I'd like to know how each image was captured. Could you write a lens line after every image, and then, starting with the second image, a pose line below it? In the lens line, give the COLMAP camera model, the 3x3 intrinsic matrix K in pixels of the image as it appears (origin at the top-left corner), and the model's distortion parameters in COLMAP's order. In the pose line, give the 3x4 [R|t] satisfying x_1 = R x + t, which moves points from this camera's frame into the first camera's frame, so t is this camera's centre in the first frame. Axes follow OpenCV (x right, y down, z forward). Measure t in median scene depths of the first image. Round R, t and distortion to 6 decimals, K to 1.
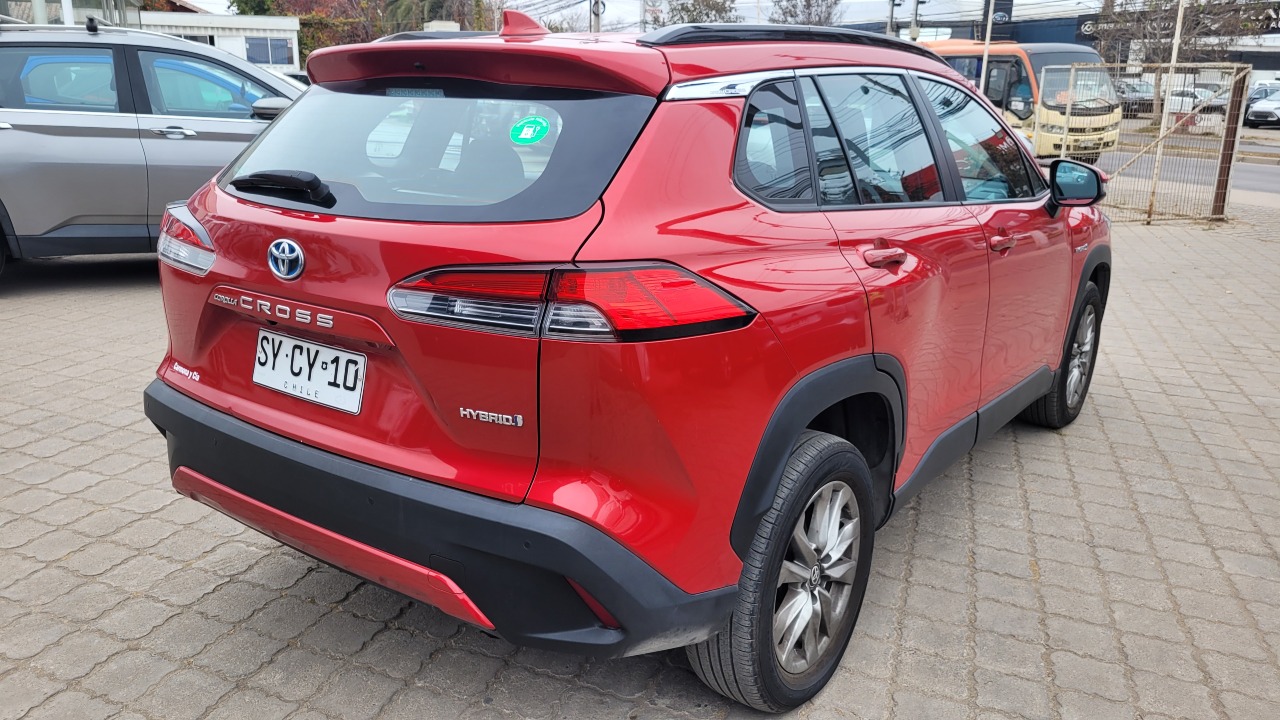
lens RADIAL K [[970.7, 0, 640.0], [0, 970.7, 360.0], [0, 0, 1]] dist [0.023129, -0.003367]
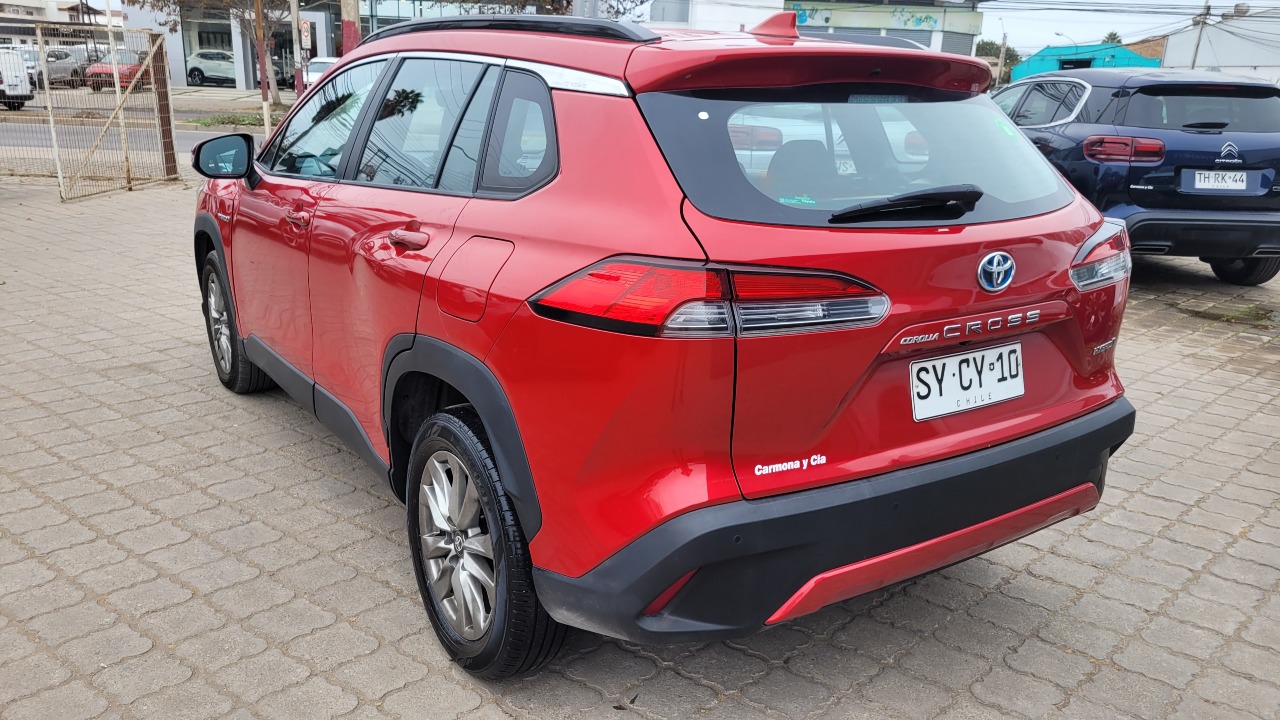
lens RADIAL K [[953.2, 0, 635.2], [0, 953.2, 367.6], [0, 0, 1]] dist [0.035398, -0.004855]
pose [[0.352633, -0.276532, 0.893969, -1.312831], [0.228555, 0.951856, 0.204283, -0.276815], [-0.907421, 0.132284, 0.398859, 0.892697]]
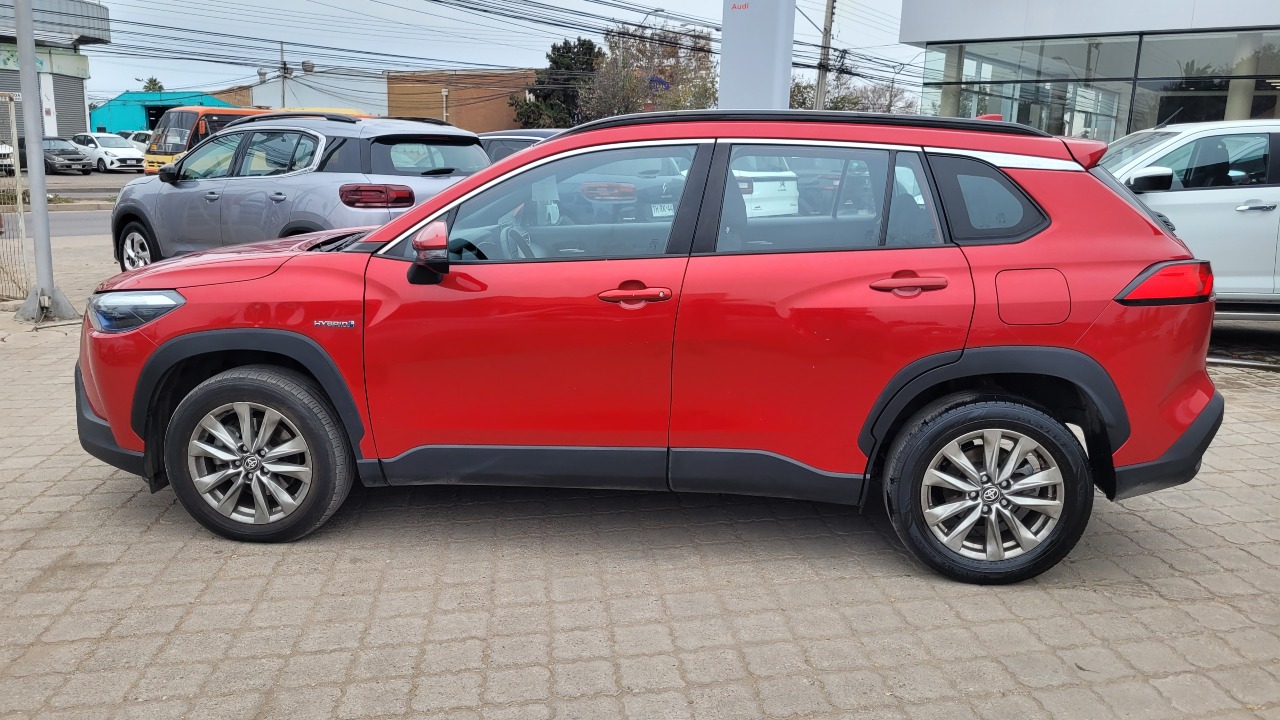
lens RADIAL K [[970.7, 0, 640.0], [0, 970.7, 360.0], [0, 0, 1]] dist [0.023129, -0.003367]
pose [[-0.474420, -0.213557, 0.854002, -1.450537], [0.212219, 0.913768, 0.346396, -0.756102], [-0.854335, 0.345573, -0.388189, 2.559193]]
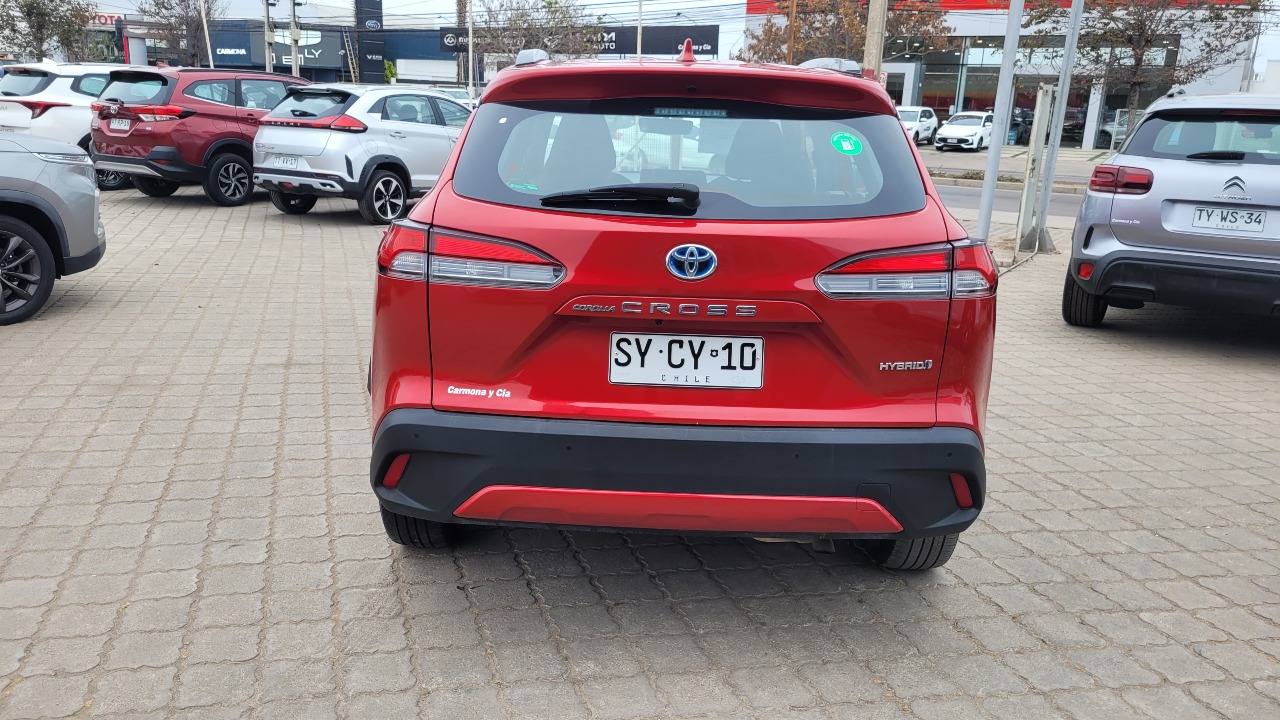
lens RADIAL K [[953.2, 0, 635.2], [0, 953.2, 367.6], [0, 0, 1]] dist [0.035398, -0.004855]
pose [[0.816036, -0.141518, 0.560409, -0.979058], [0.136509, 0.989322, 0.051054, -0.044882], [-0.561650, 0.034839, 0.826641, 0.123197]]
